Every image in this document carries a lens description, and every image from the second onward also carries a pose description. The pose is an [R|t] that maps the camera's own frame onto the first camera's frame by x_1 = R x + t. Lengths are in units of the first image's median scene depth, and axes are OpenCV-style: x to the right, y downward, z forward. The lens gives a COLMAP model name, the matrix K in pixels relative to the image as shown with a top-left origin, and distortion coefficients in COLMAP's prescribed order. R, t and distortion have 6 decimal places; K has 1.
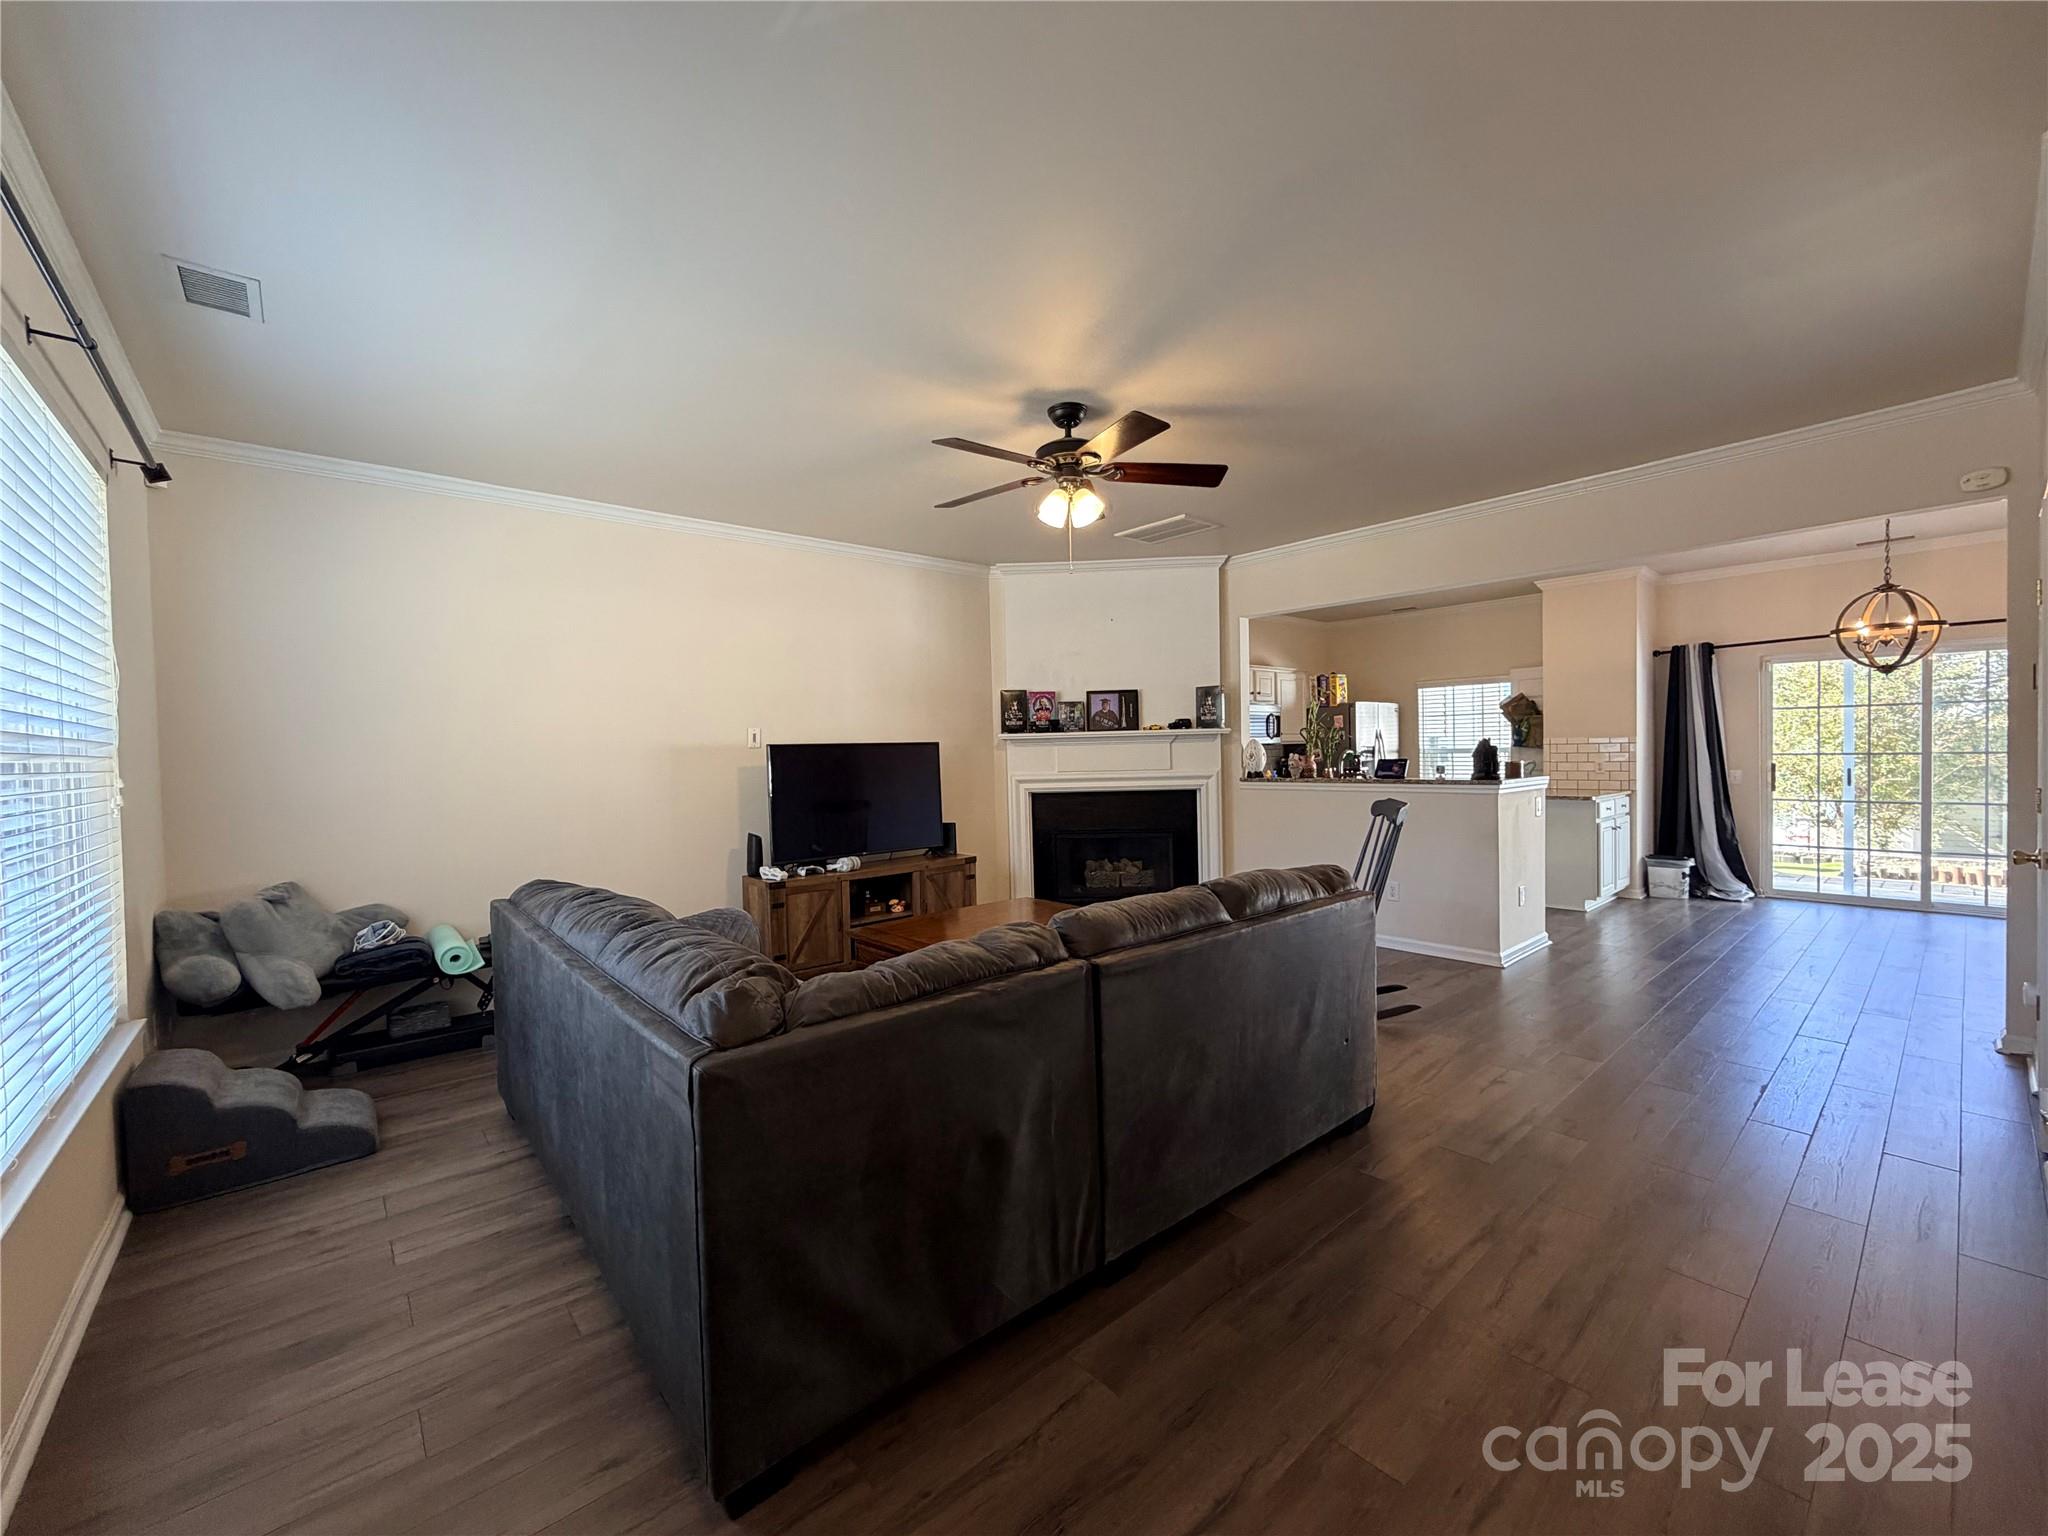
lens RADIAL K [[823.0, 0, 1017.1], [0, 823.0, 773.7], [0, 0, 1]] dist [0.008092, -0.000243]
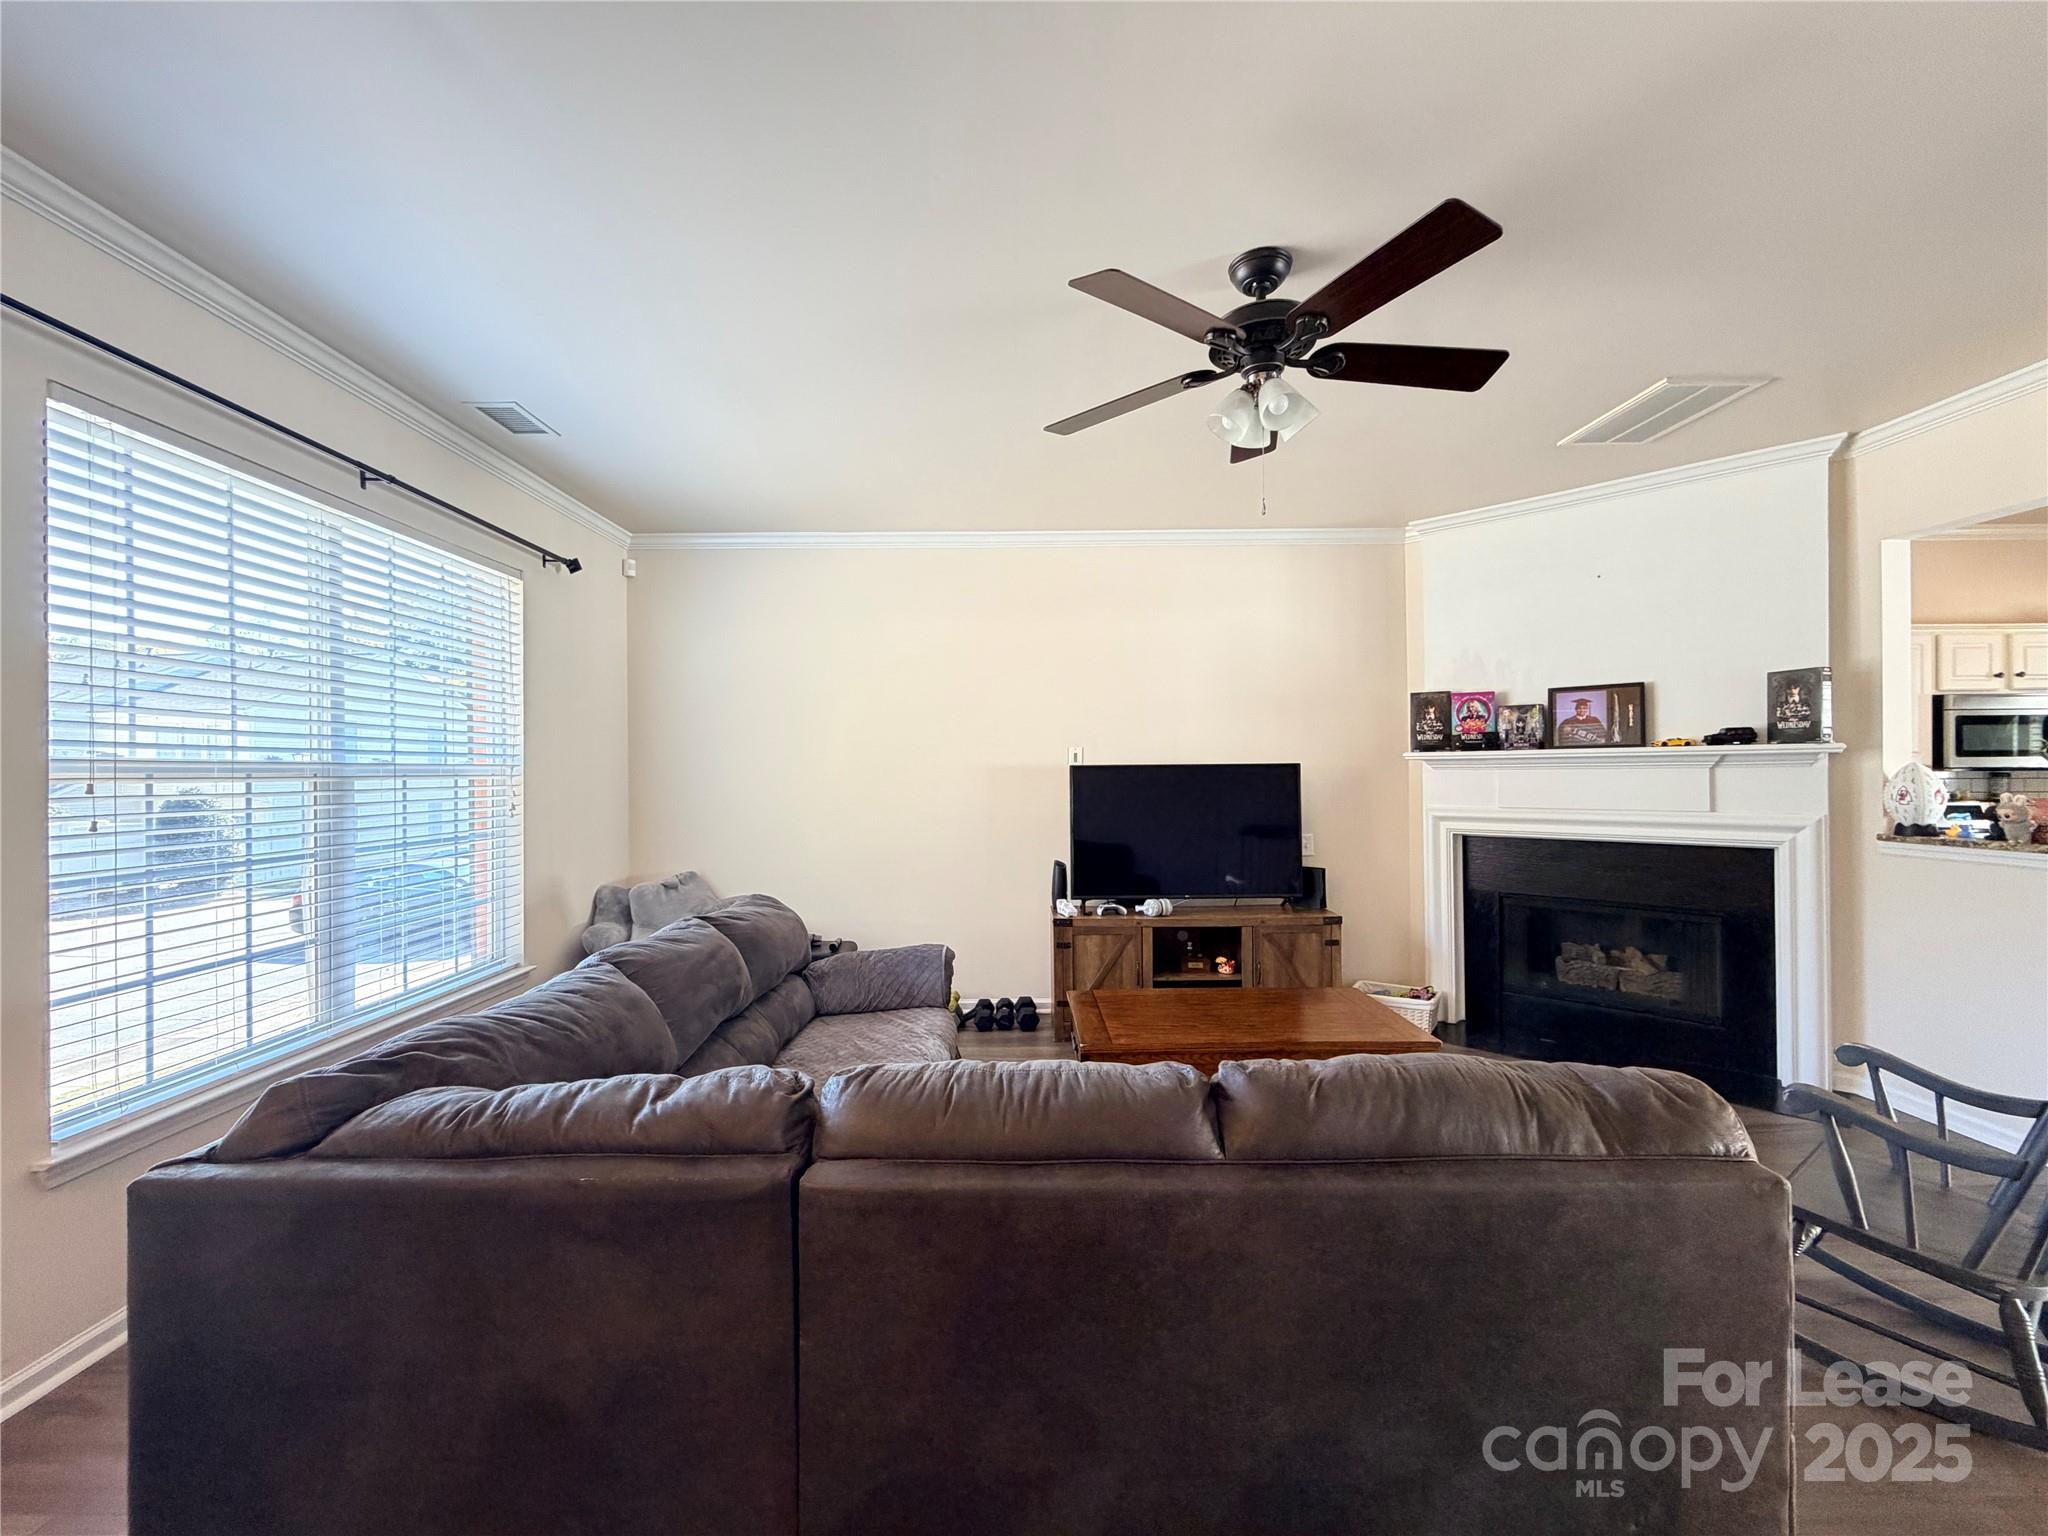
lens RADIAL K [[823.0, 0, 1024.6], [0, 823.0, 765.1], [0, 0, 1]] dist [0.008092, -0.000243]
pose [[0.765282, 0.012516, -0.643573, 0.192890], [-0.027973, 0.999513, -0.013826, -0.017060], [0.643087, 0.028584, 0.765260, 0.217097]]
